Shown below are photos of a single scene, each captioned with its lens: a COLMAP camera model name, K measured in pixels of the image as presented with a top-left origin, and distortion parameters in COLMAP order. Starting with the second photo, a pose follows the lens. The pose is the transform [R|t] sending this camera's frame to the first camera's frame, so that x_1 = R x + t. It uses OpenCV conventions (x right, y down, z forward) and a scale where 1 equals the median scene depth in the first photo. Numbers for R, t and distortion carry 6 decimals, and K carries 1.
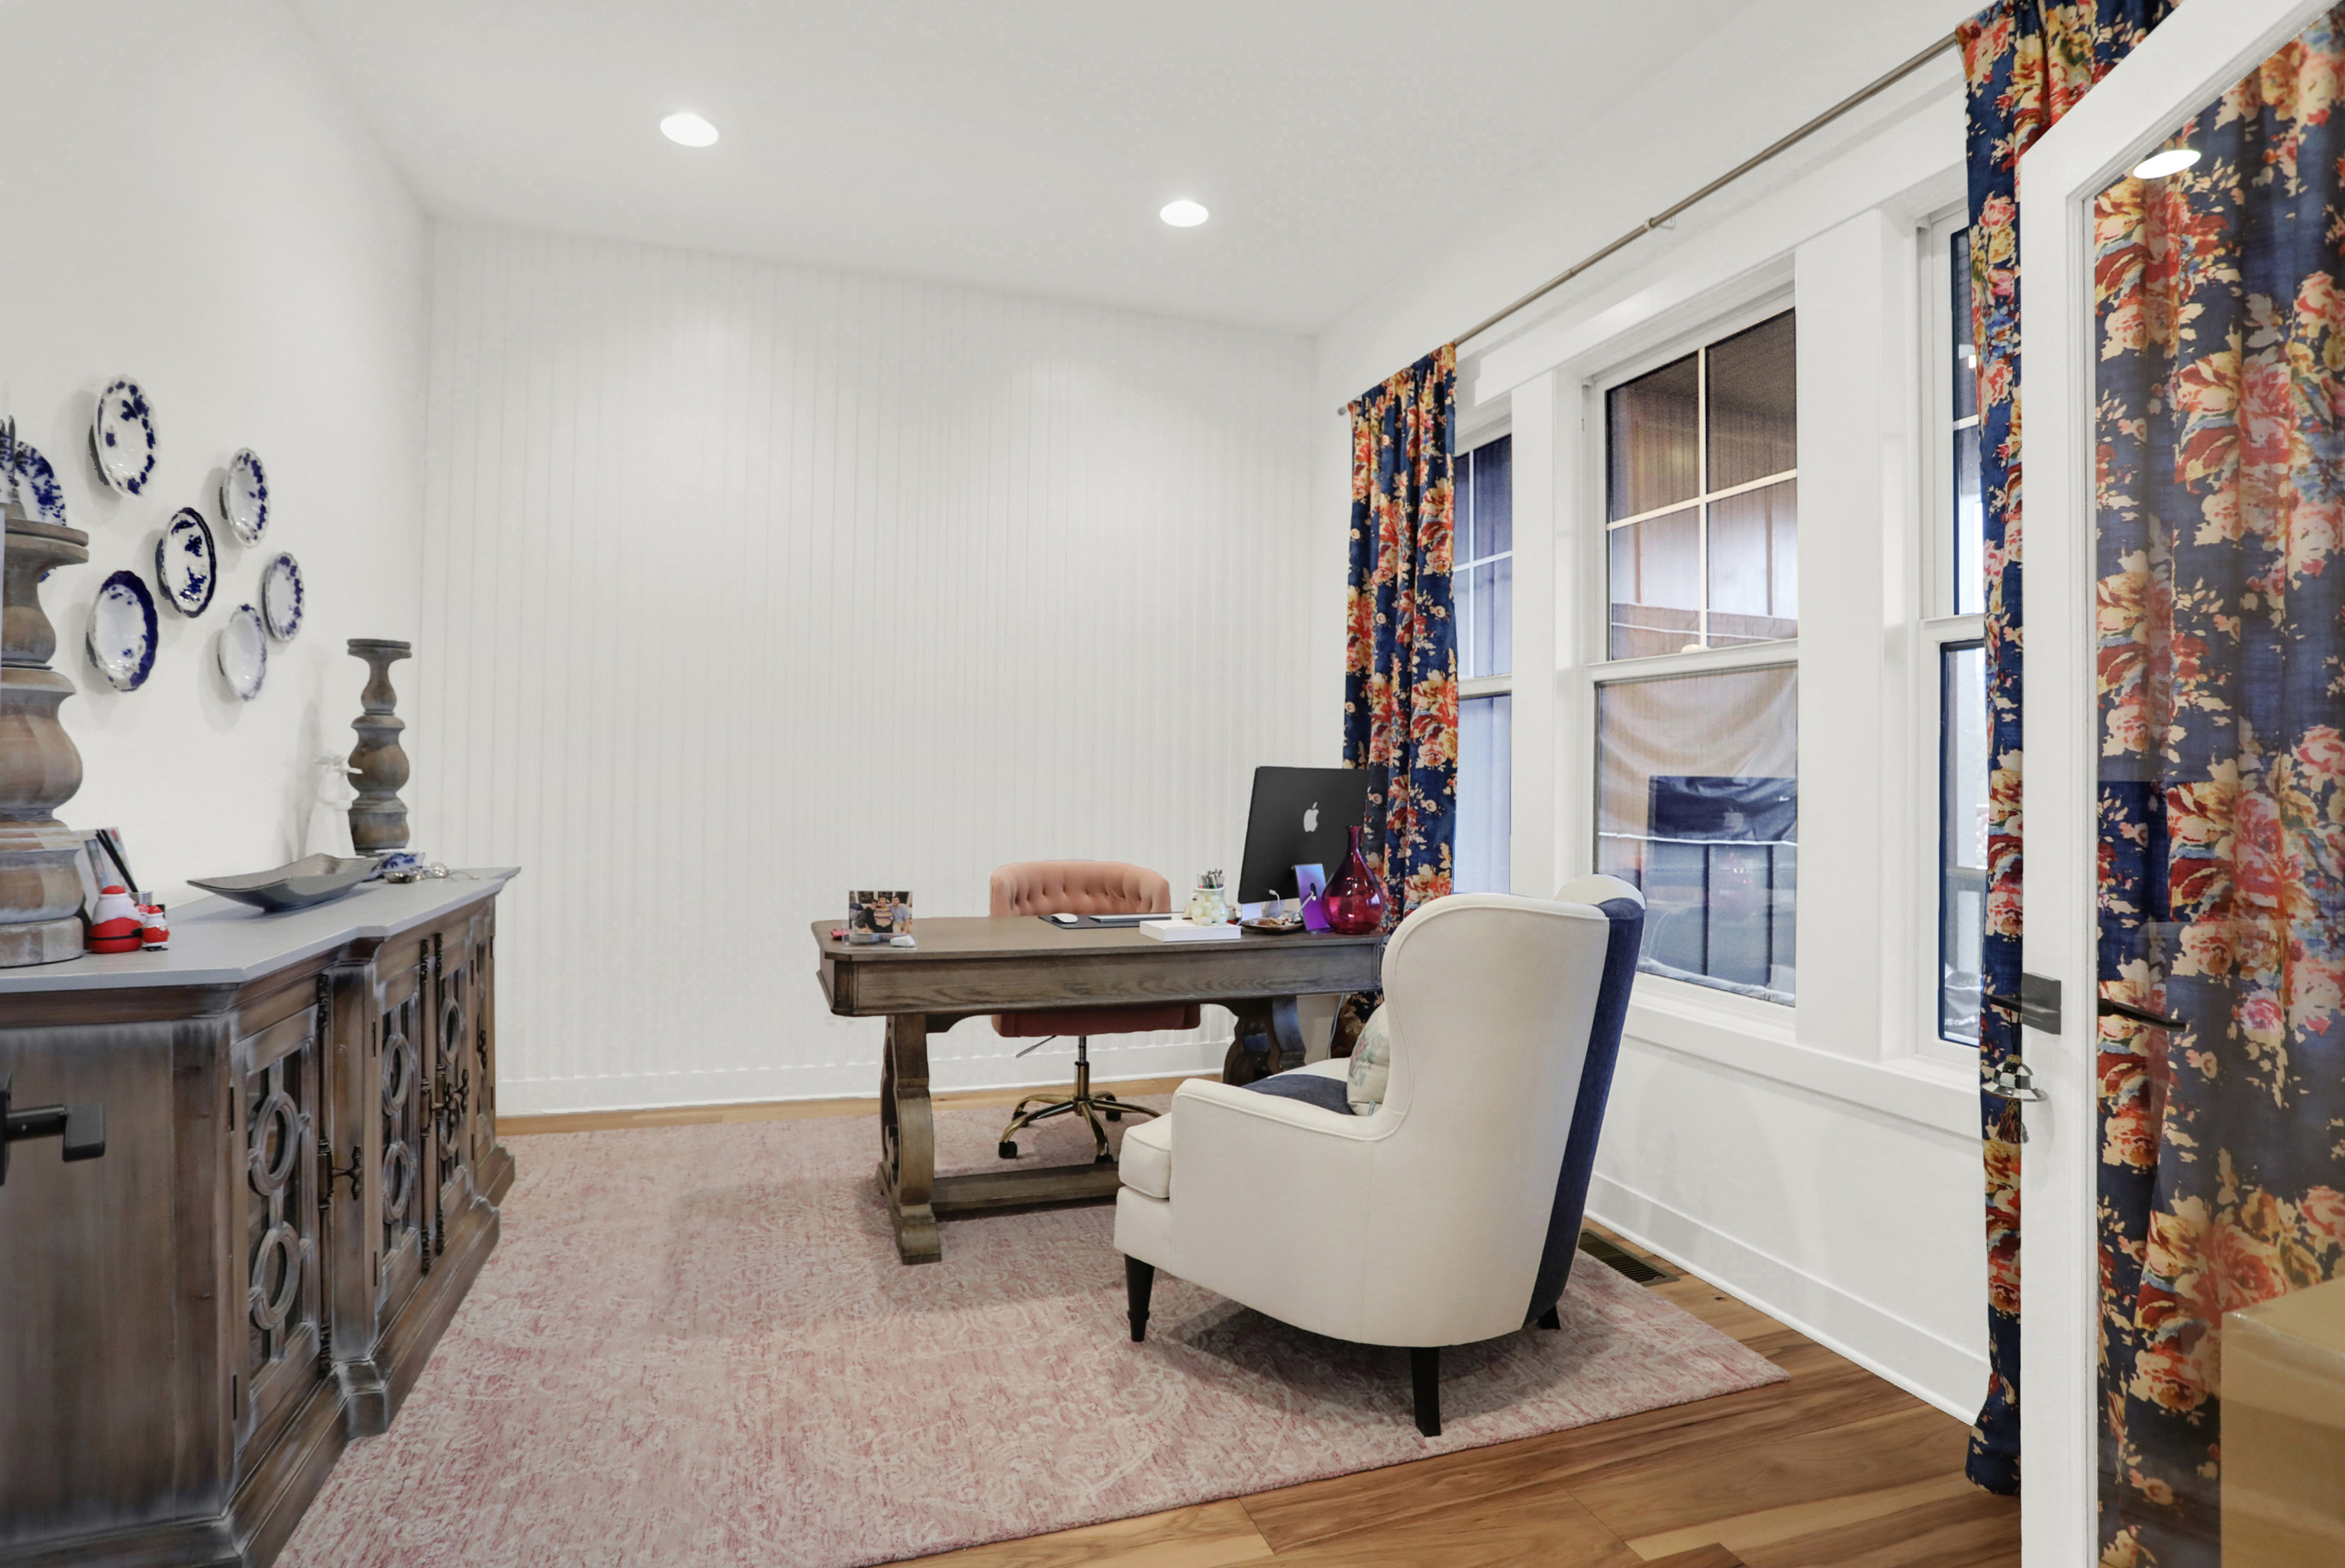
lens RADIAL K [[1177.2, 0, 1189.5], [0, 1177.2, 769.5], [0, 0, 1]] dist [-0.068026, 0.028493]
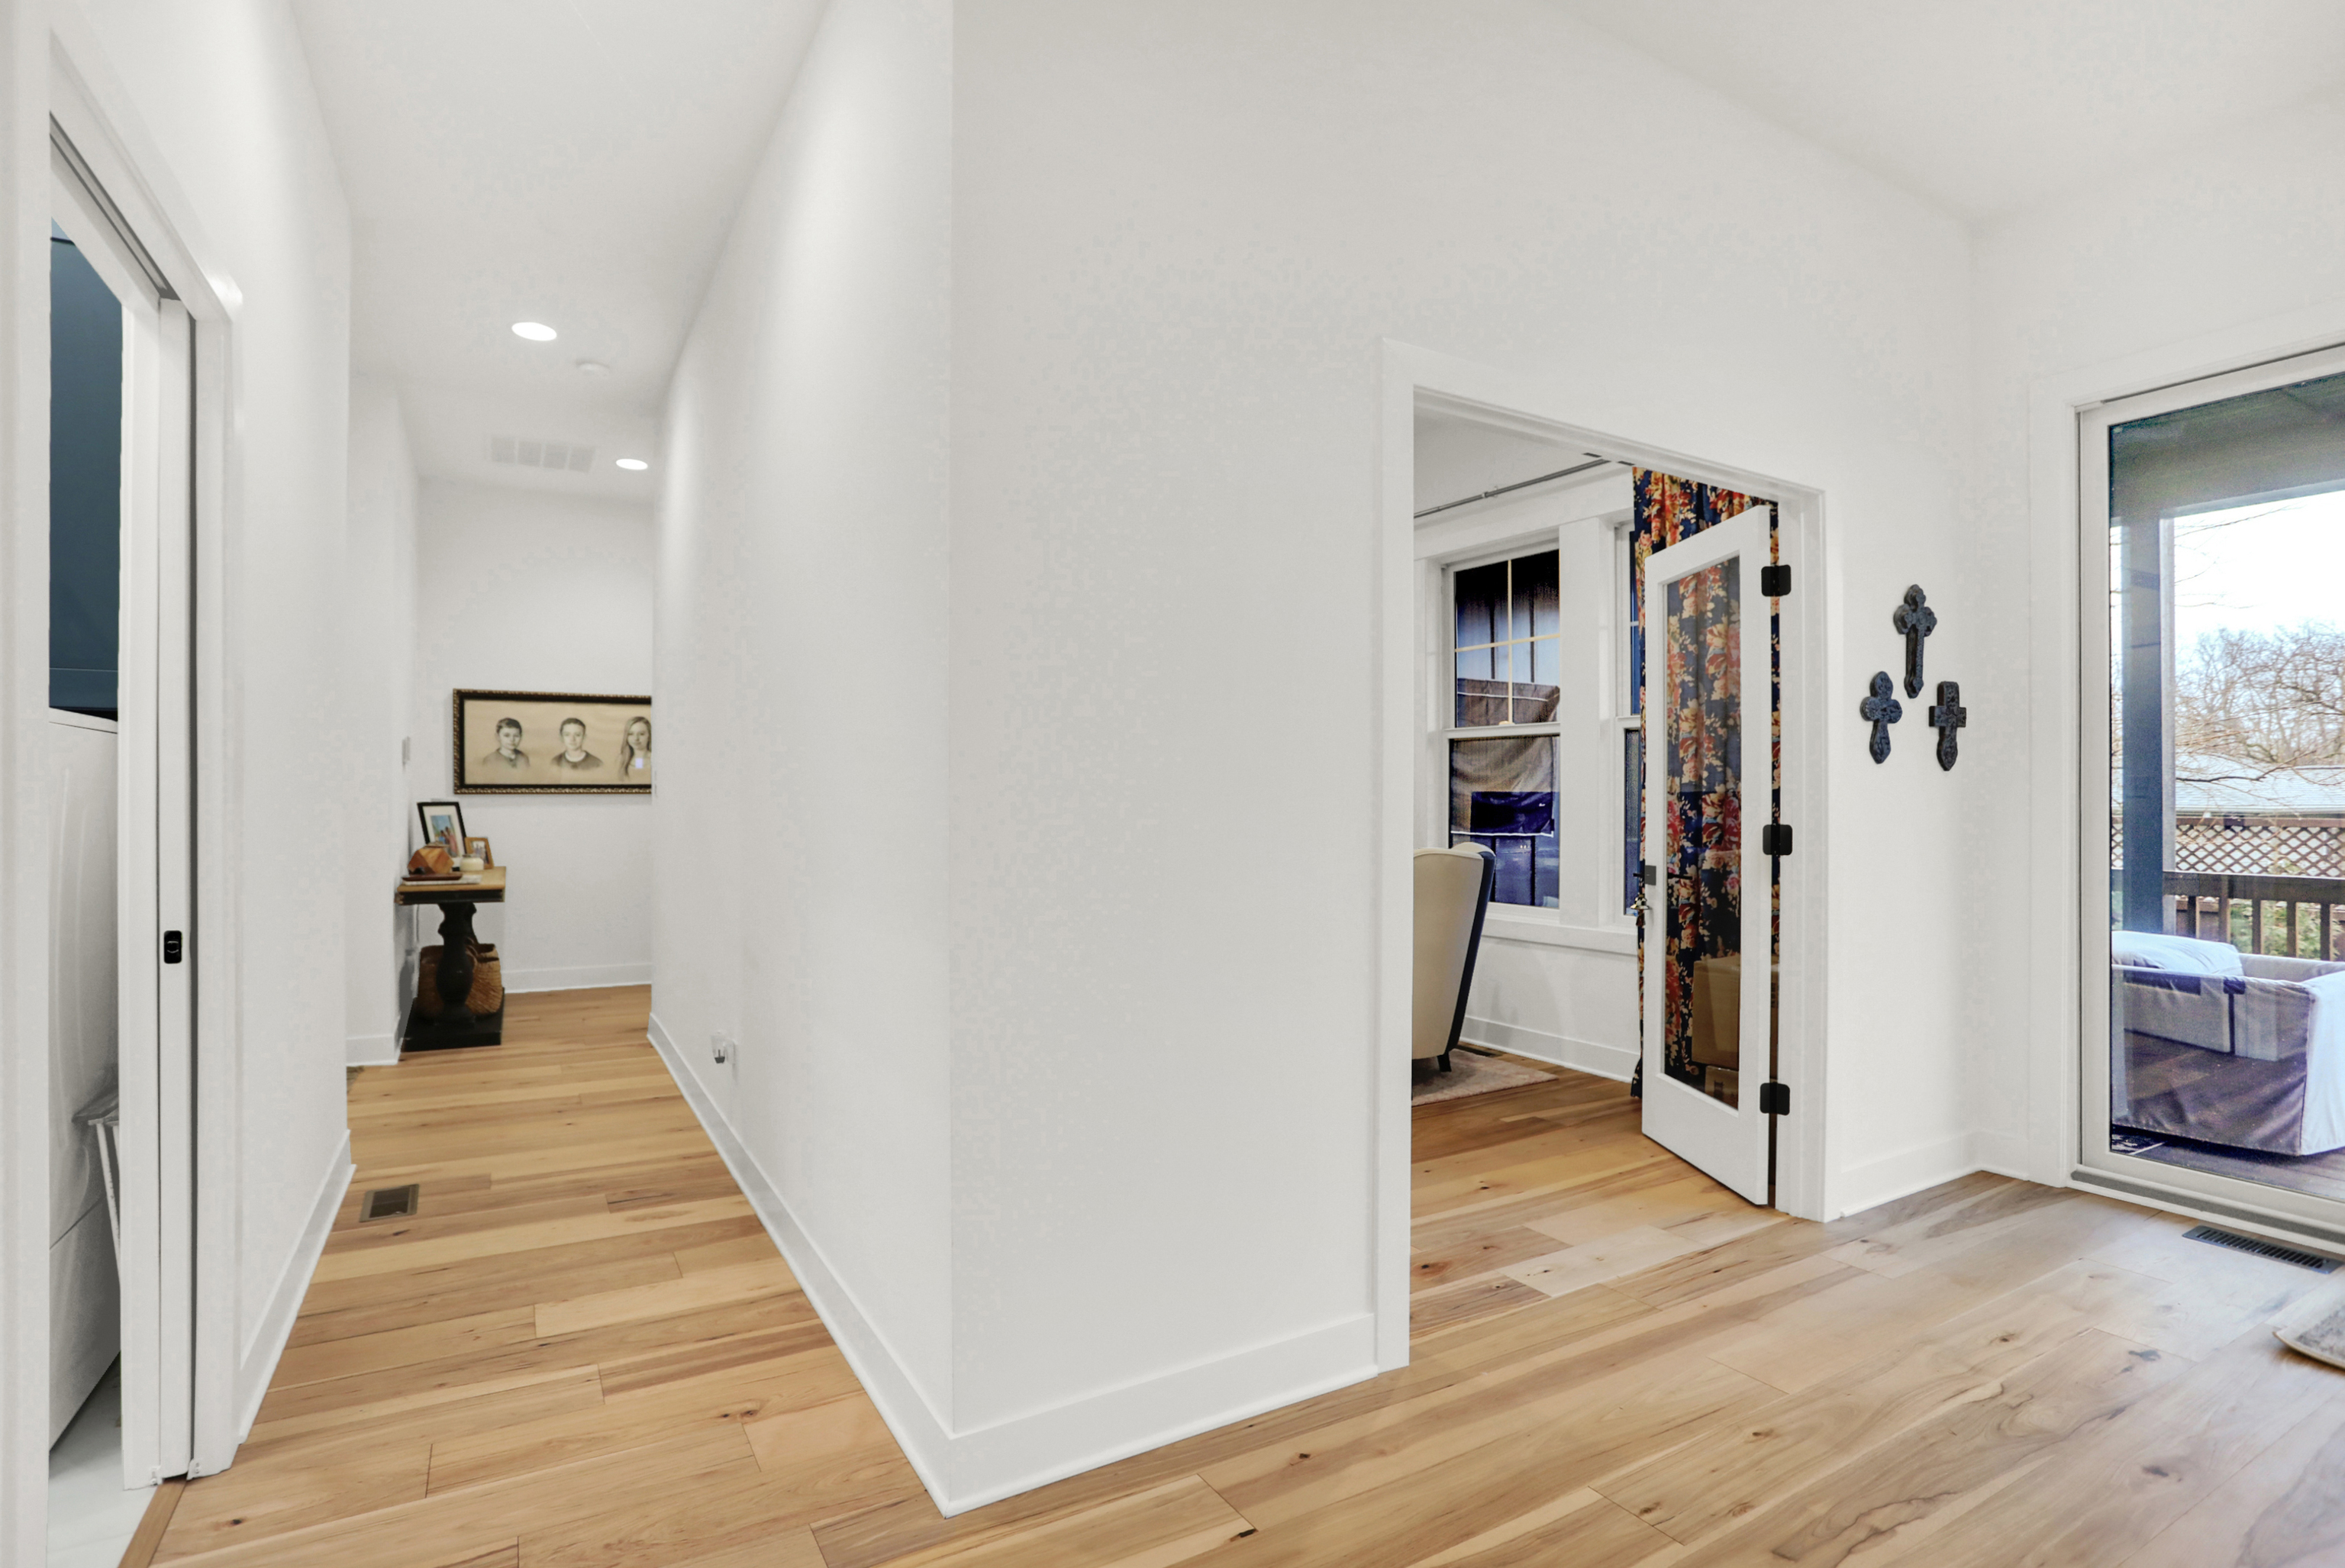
lens RADIAL K [[1177.2, 0, 1192.8], [0, 1177.2, 805.9], [0, 0, 1]] dist [-0.068026, 0.028493]
pose [[0.980237, -0.011770, 0.197475, -0.591695], [0.008283, 0.999795, 0.018477, -0.014822], [-0.197652, -0.016477, 0.980134, -1.023843]]
